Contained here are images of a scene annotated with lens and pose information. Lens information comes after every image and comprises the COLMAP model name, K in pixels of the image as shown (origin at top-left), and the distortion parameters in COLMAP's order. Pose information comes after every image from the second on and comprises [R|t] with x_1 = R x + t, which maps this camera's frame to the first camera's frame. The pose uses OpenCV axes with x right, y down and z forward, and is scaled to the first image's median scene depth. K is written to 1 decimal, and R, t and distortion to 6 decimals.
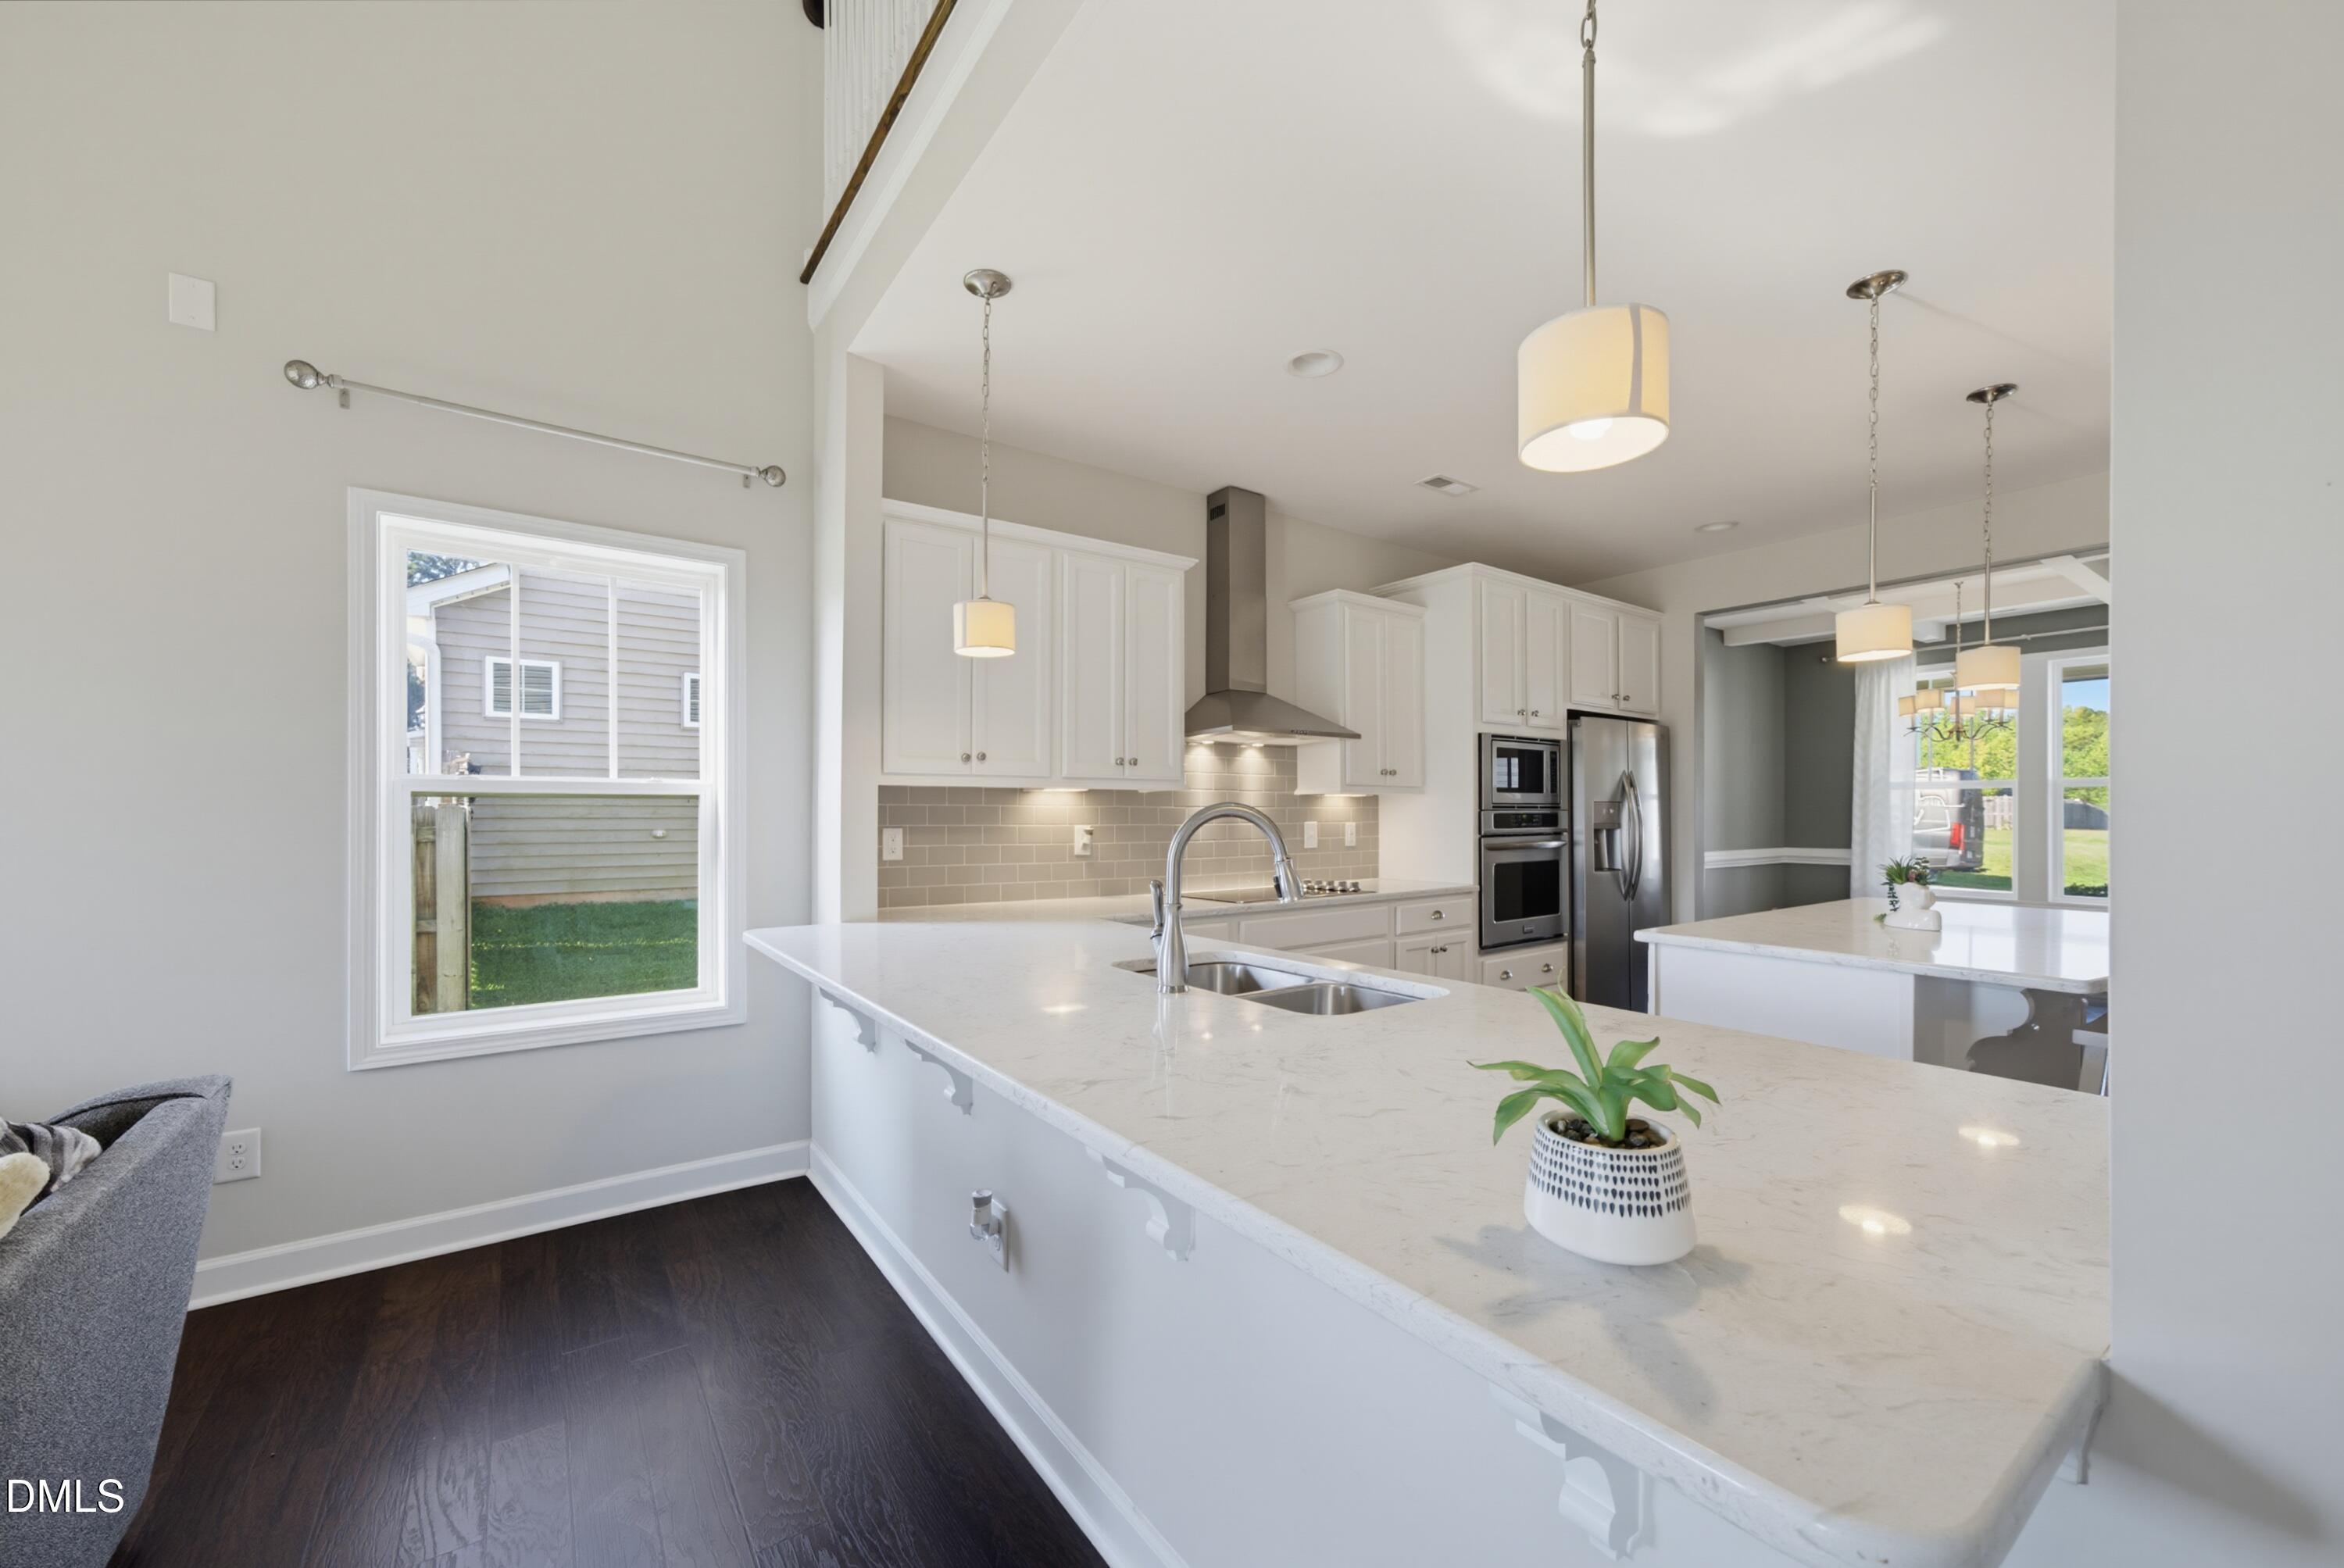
lens RADIAL K [[912.0, 0, 1177.0], [0, 912.0, 809.4], [0, 0, 1]] dist [0.004372, -0.000130]
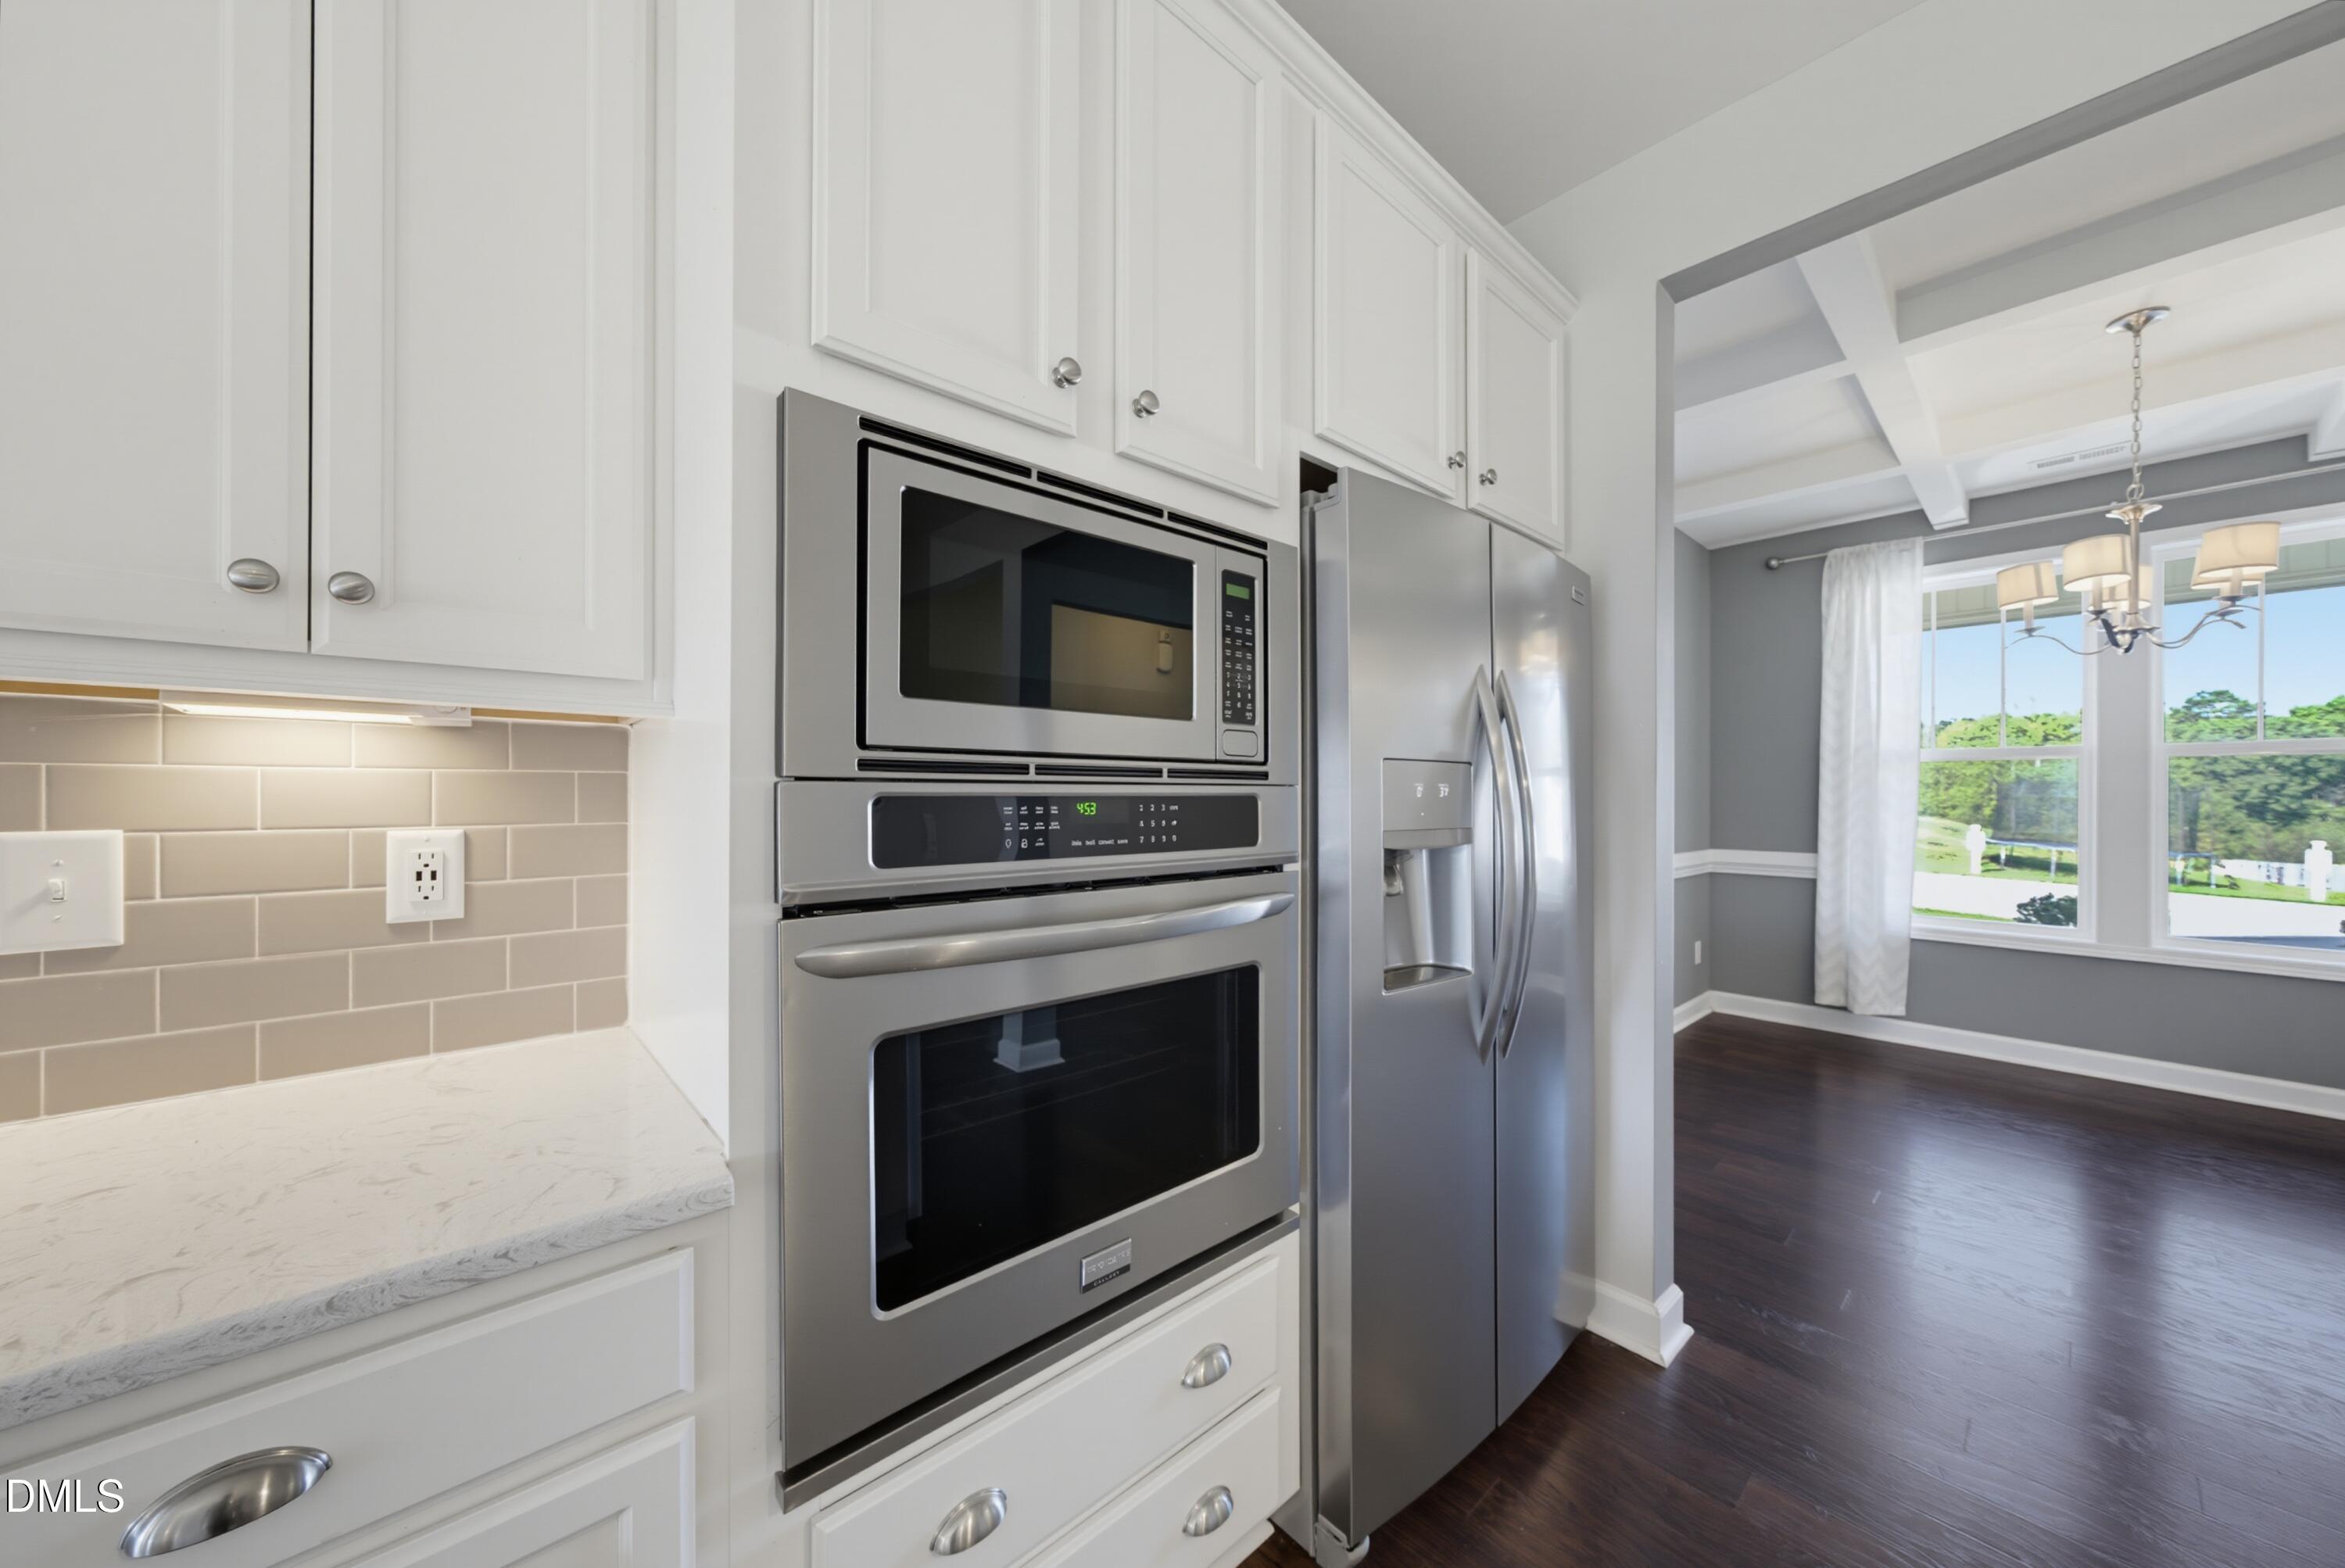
lens RADIAL K [[805.5, 0, 1183.7], [0, 805.5, 775.9], [0, 0, 1]] dist [-0.004843, 0.001731]
pose [[0.995040, 0.009712, 0.098996, 0.419414], [-0.008195, 0.999843, -0.015720, 0.002252], [-0.099133, 0.014831, 0.994964, 0.855015]]
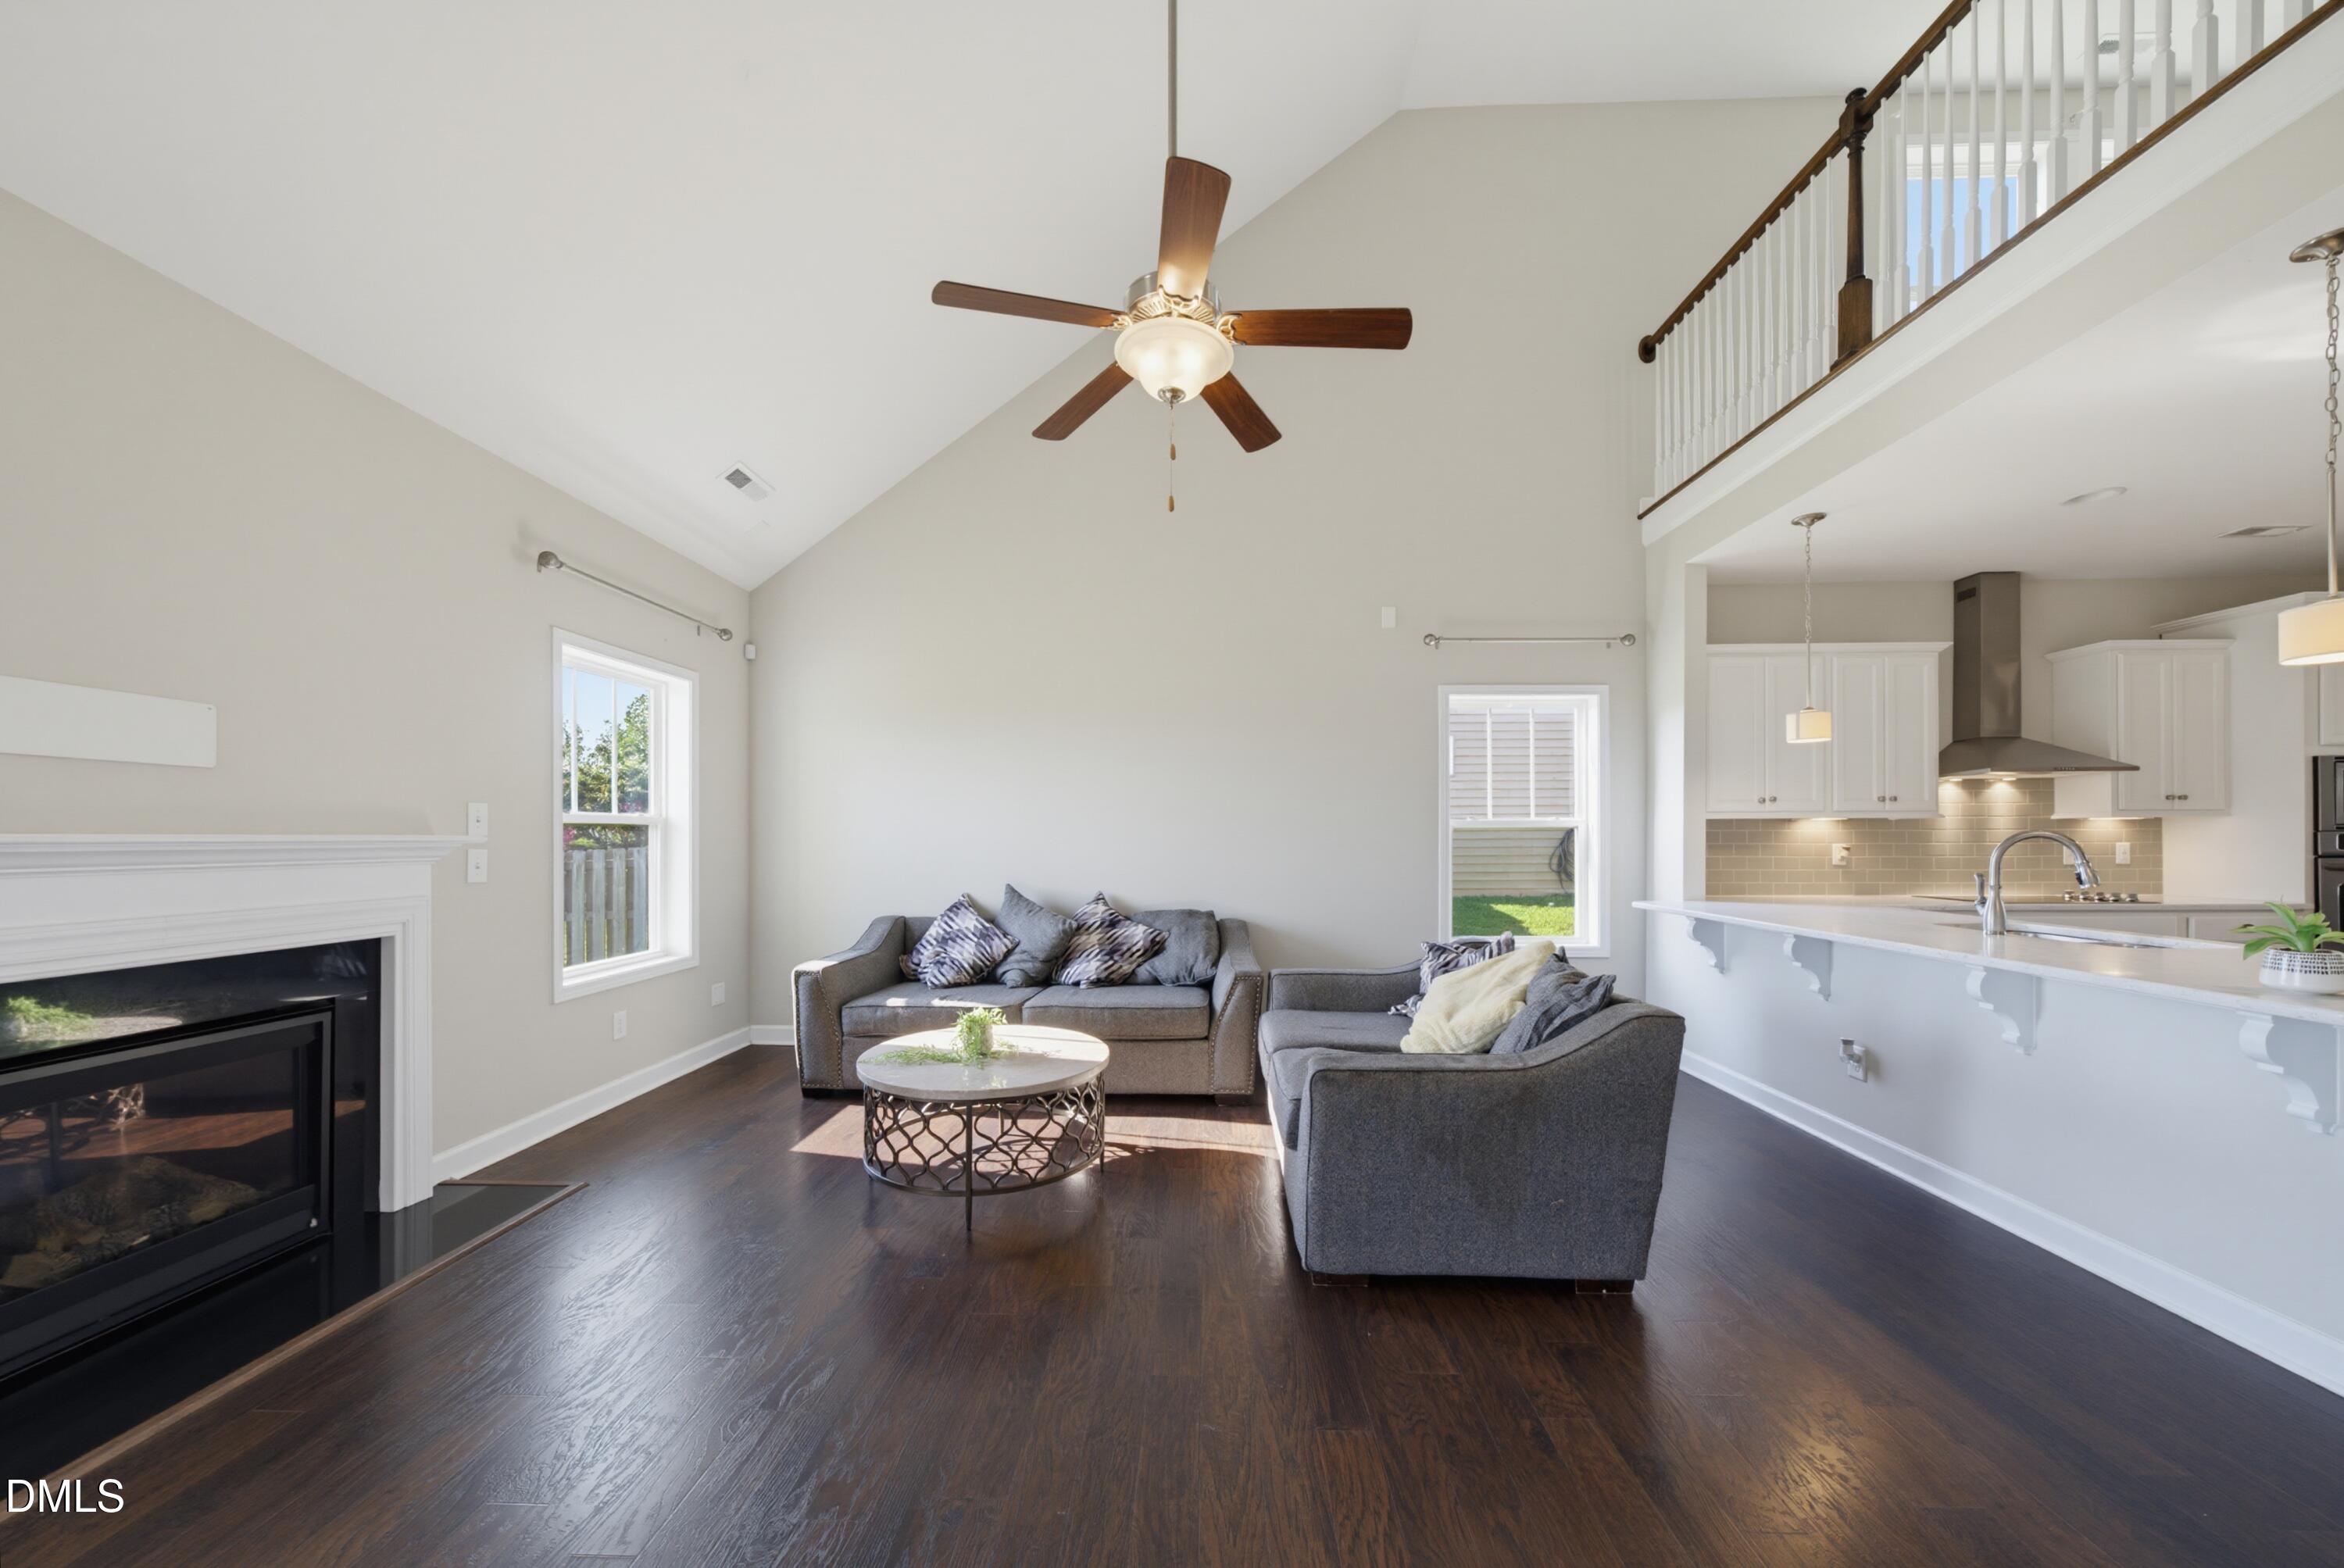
lens RADIAL K [[805.2, 0, 1196.6], [0, 805.2, 836.9], [0, 0, 1]] dist [-0.004843, 0.001731]
pose [[0.794059, -0.002980, -0.607834, -0.121726], [0.006188, 0.999976, 0.003181, -0.003416], [0.607809, -0.006287, 0.794058, -0.502204]]
